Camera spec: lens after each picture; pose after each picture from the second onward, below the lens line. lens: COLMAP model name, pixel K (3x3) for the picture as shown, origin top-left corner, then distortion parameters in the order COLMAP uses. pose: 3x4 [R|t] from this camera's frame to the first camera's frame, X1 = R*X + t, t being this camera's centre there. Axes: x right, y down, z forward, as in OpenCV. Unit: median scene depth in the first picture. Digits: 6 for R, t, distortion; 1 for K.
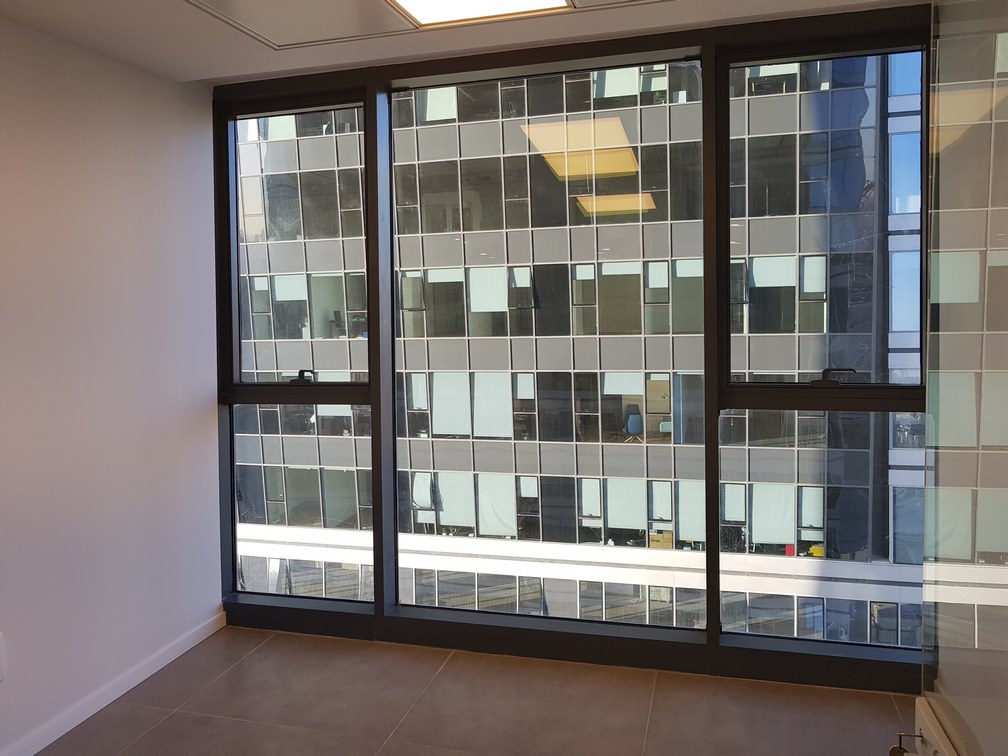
lens RADIAL K [[903.7, 0, 504.0], [0, 903.7, 378.0], [0, 0, 1]] dist [-0.011118, -0.003626]
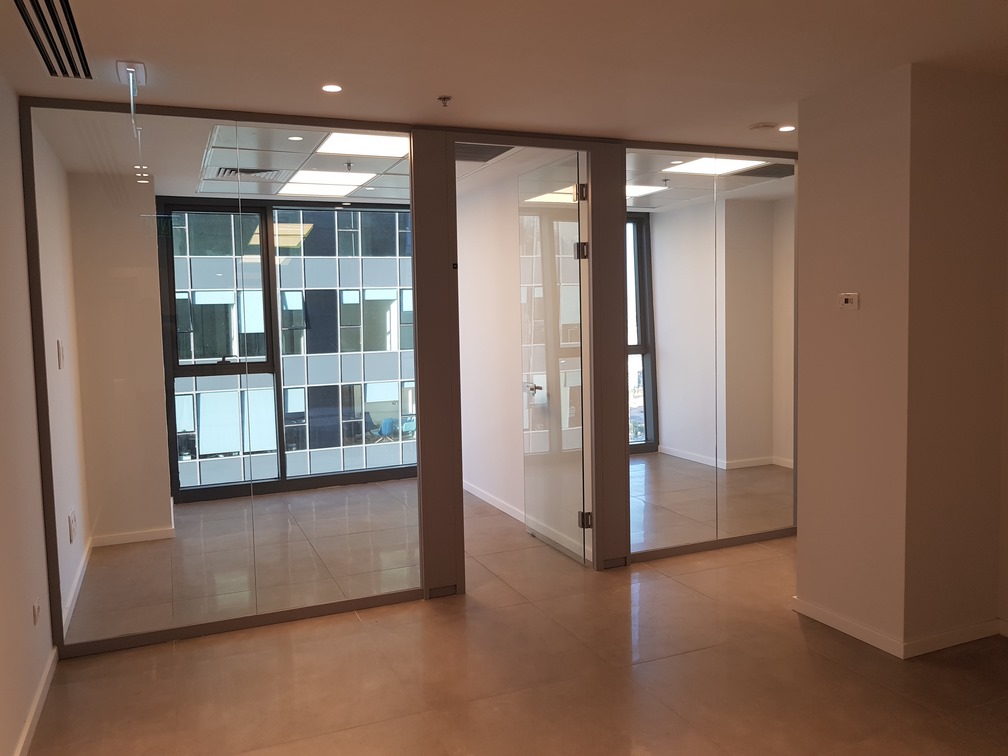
lens RADIAL K [[777.4, 0, 504.0], [0, 777.4, 378.0], [0, 0, 1]] dist [0.002901, 0.000878]
pose [[0.753795, -0.047464, 0.655393, -0.400988], [0.064090, 0.997943, -0.001441, -0.000510], [-0.653976, 0.043091, 0.755287, 0.125589]]
